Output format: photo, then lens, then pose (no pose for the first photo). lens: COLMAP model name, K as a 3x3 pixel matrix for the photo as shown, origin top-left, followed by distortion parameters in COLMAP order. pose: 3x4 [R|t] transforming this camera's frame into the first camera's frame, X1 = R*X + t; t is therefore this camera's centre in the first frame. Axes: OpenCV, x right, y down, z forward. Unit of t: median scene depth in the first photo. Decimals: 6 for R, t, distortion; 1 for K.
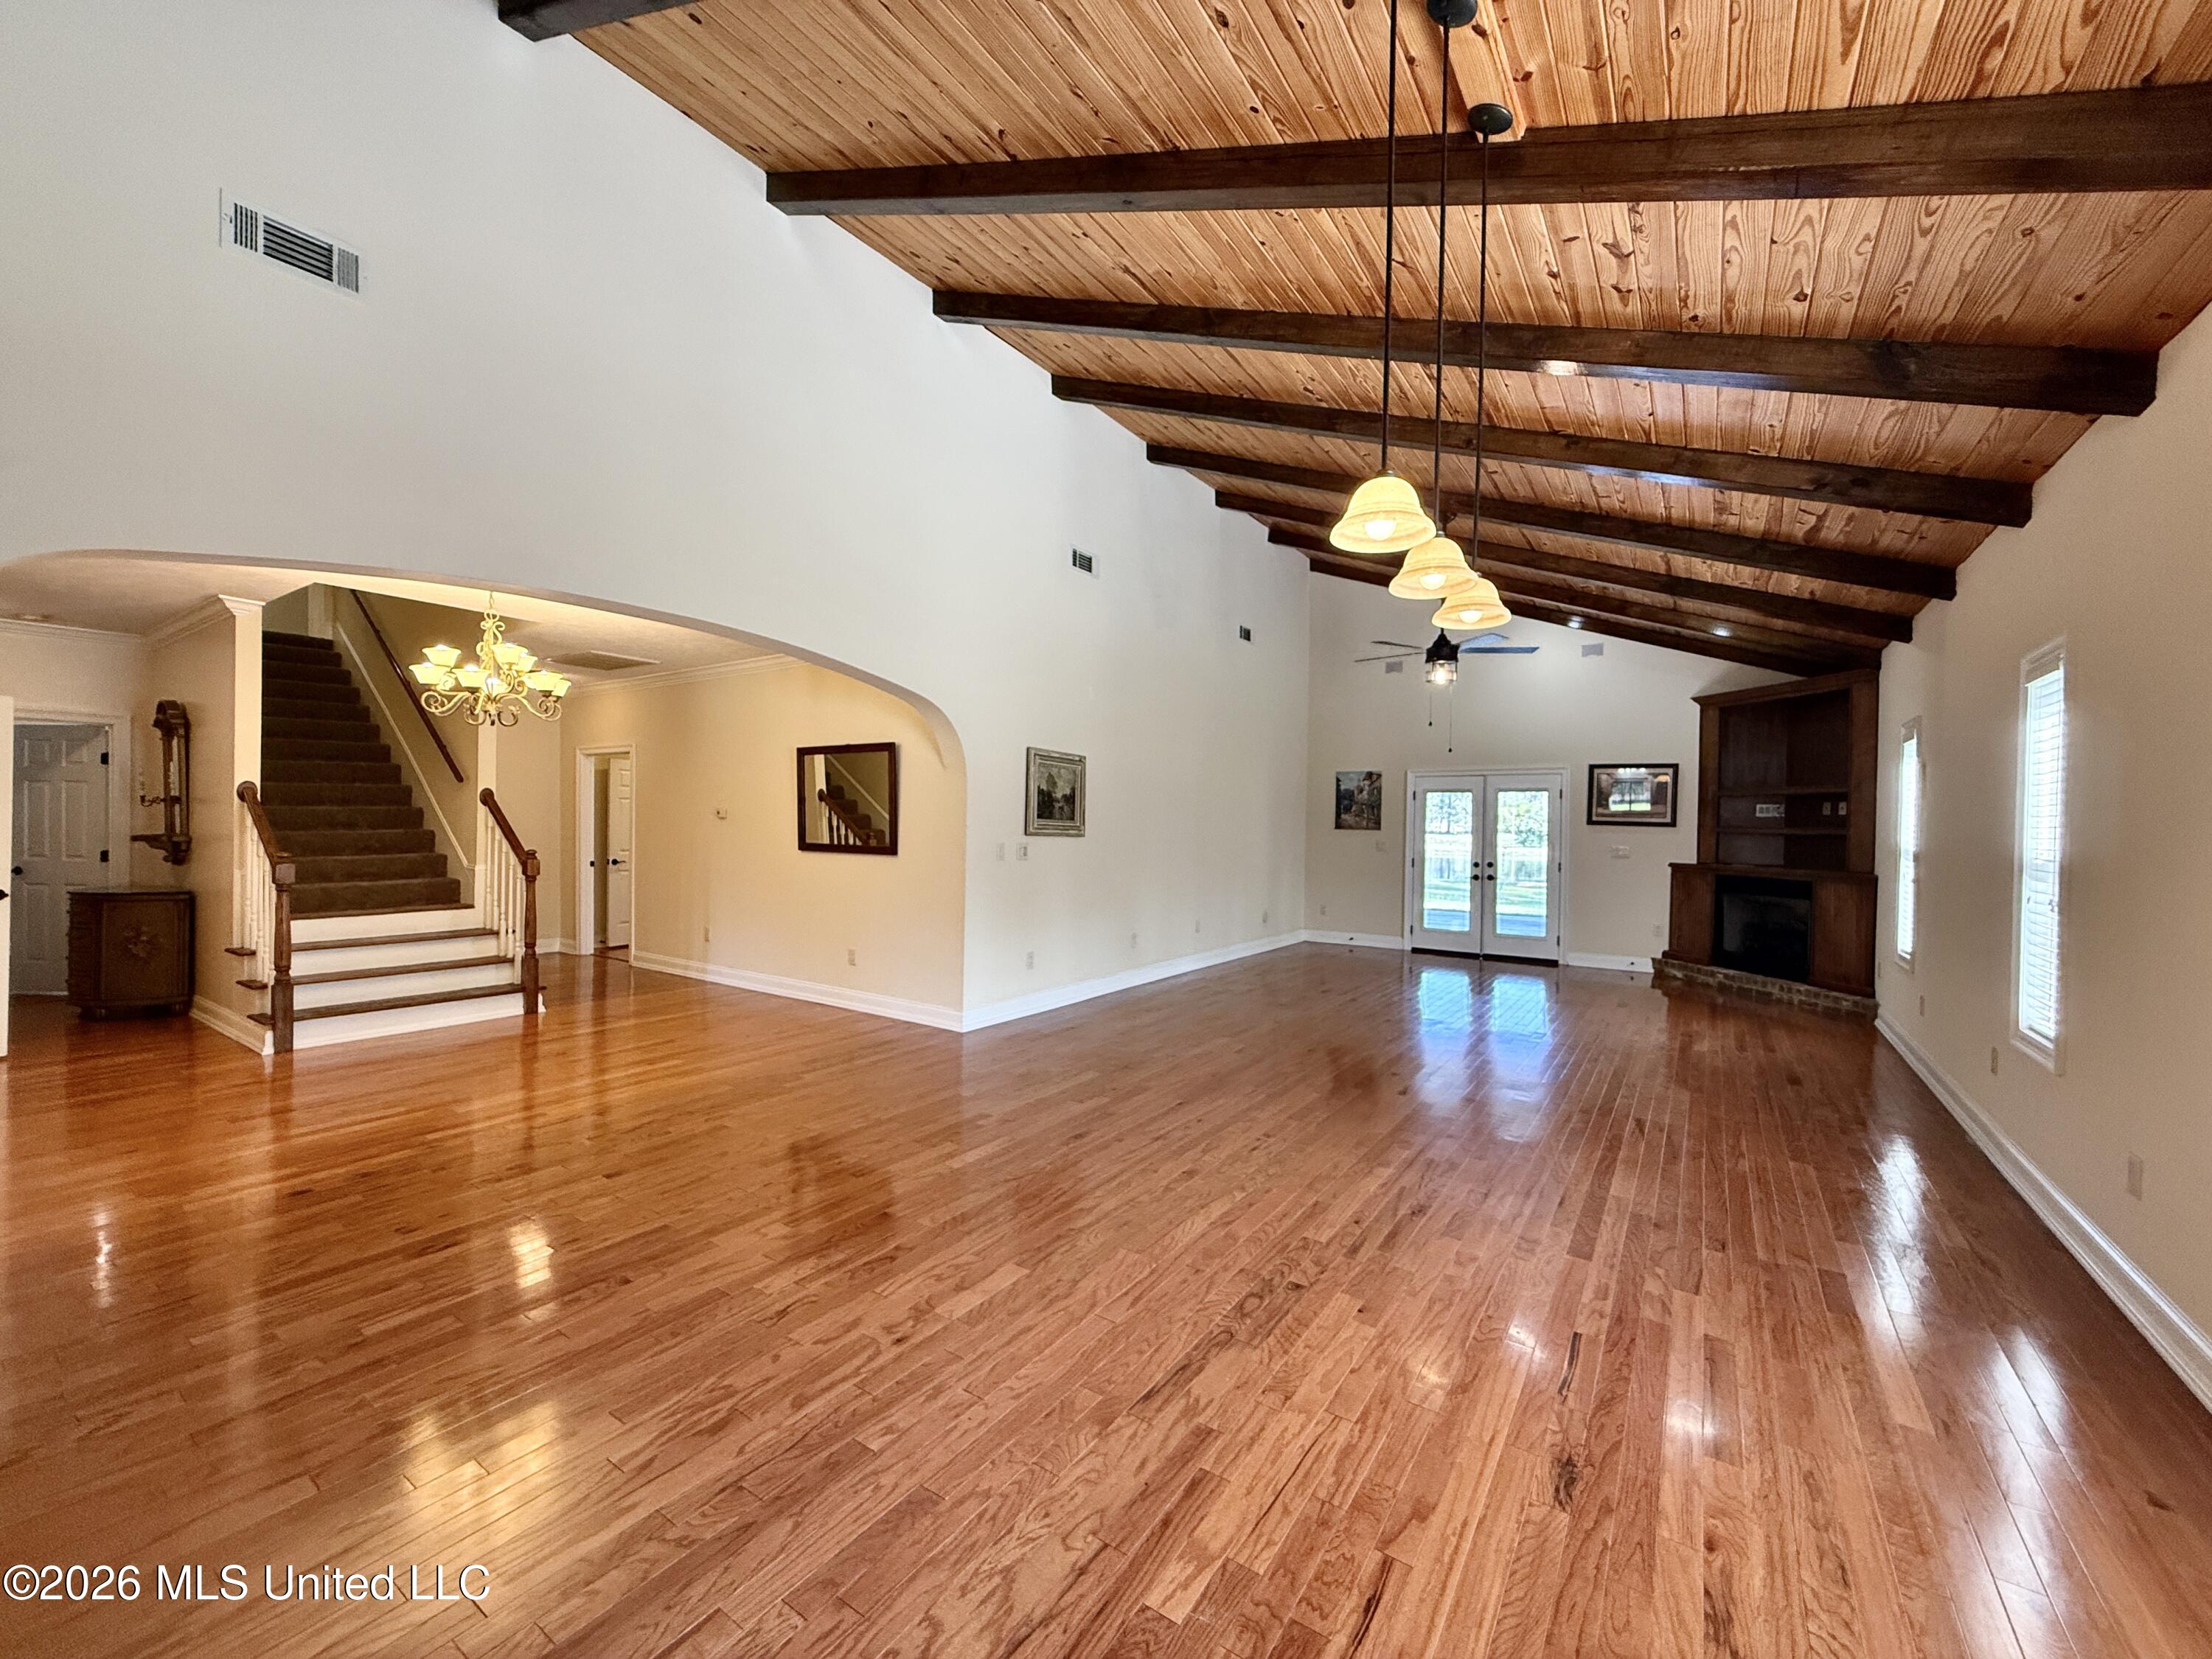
lens RADIAL K [[882.5, 0, 1095.8], [0, 882.5, 829.5], [0, 0, 1]] dist [0.000169, 0.000054]
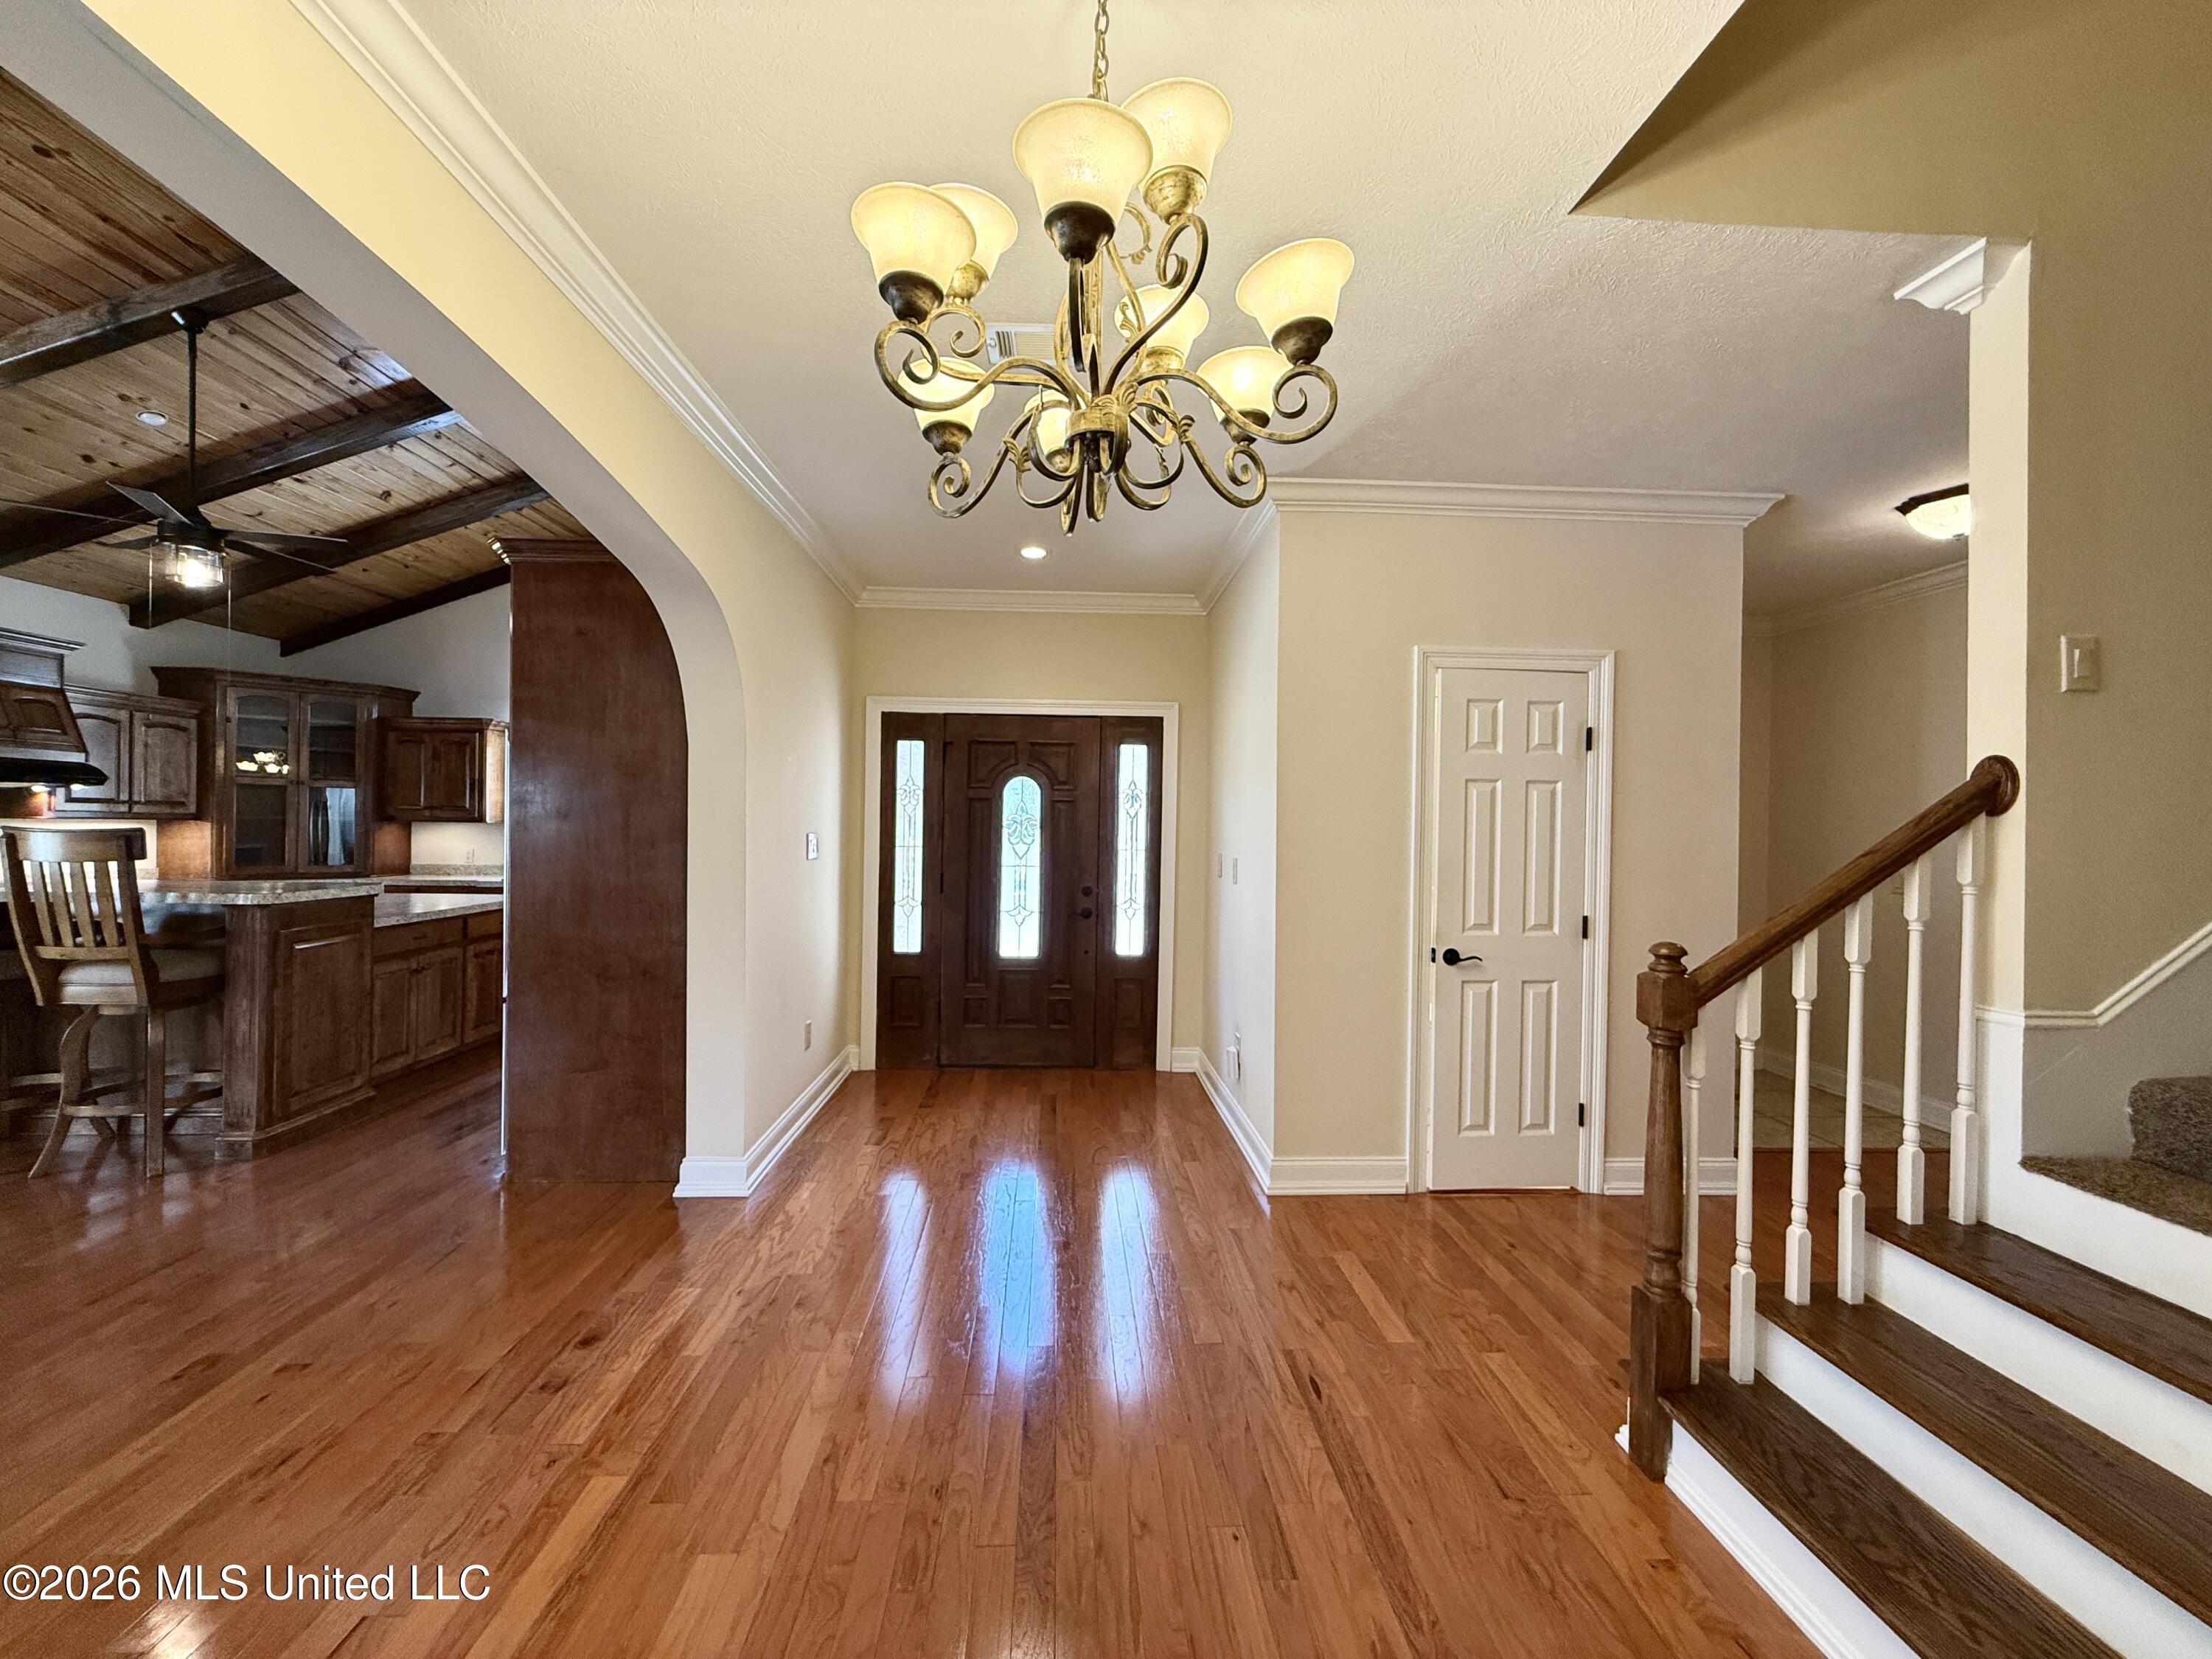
lens RADIAL K [[882.5, 0, 1095.8], [0, 882.5, 829.5], [0, 0, 1]] dist [0.000169, 0.000054]
pose [[-0.796715, -0.024293, -0.603867, -0.354629], [-0.030727, 0.999528, 0.000329, -0.011818], [0.603574, 0.018817, -0.797085, 0.826061]]
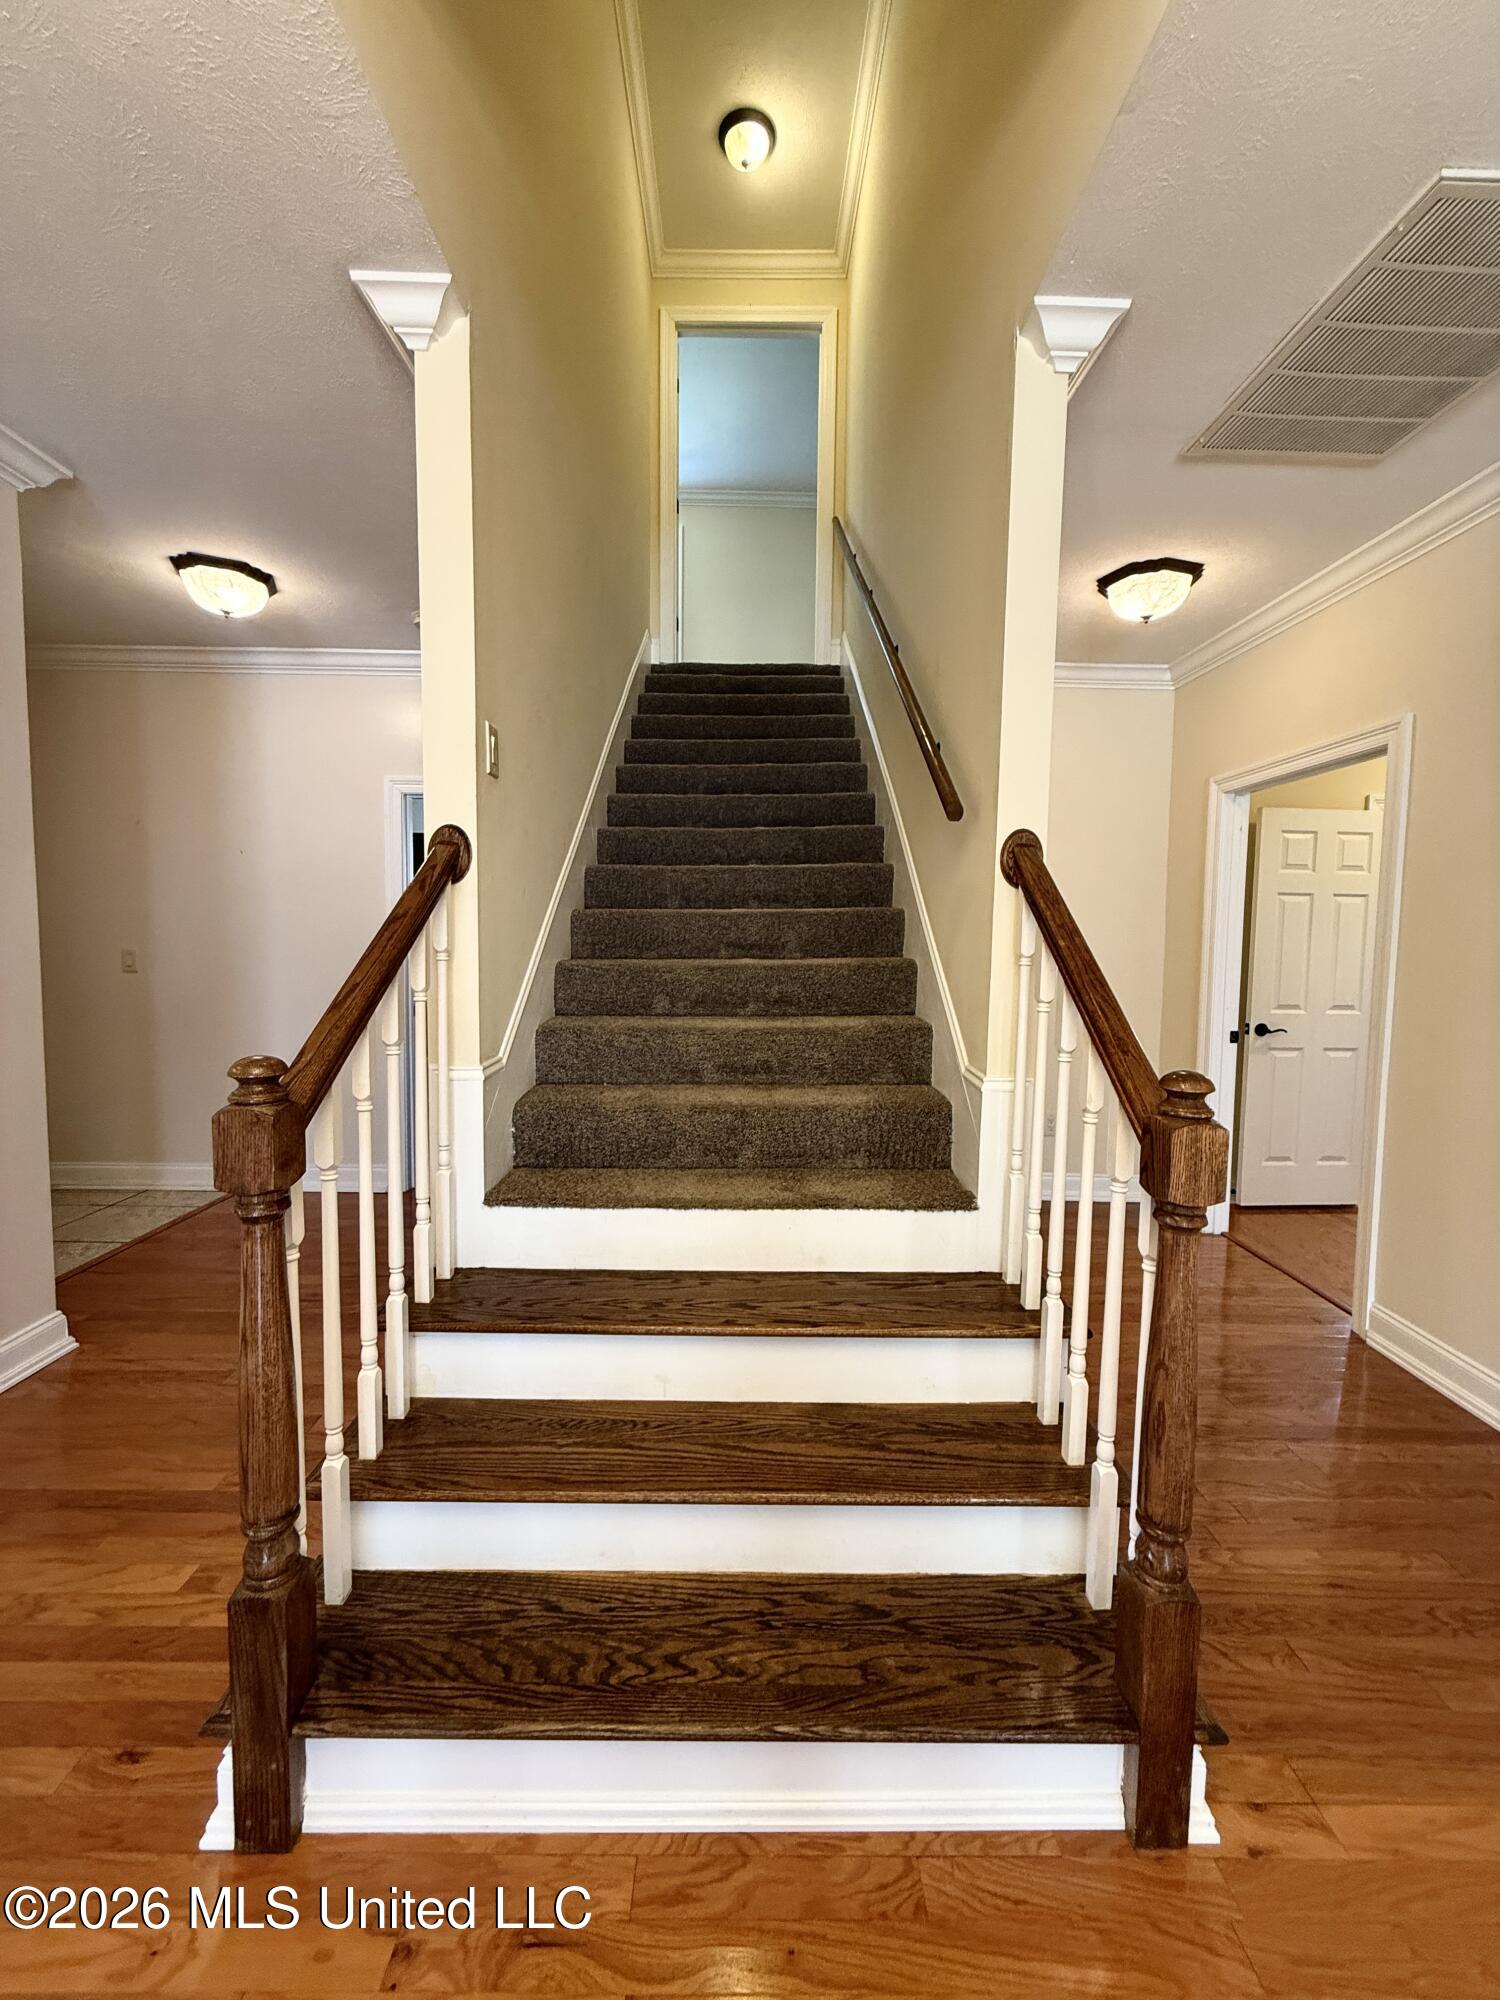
lens RADIAL K [[798.0, 0, 759.1], [0, 798.0, 989.8], [0, 0, 1]] dist [0.000169, 0.000054]
pose [[0.577488, 0.047081, -0.815041, -0.475569], [-0.008153, 0.998619, 0.051909, -0.004466], [0.816359, -0.023332, 0.577074, 0.707169]]
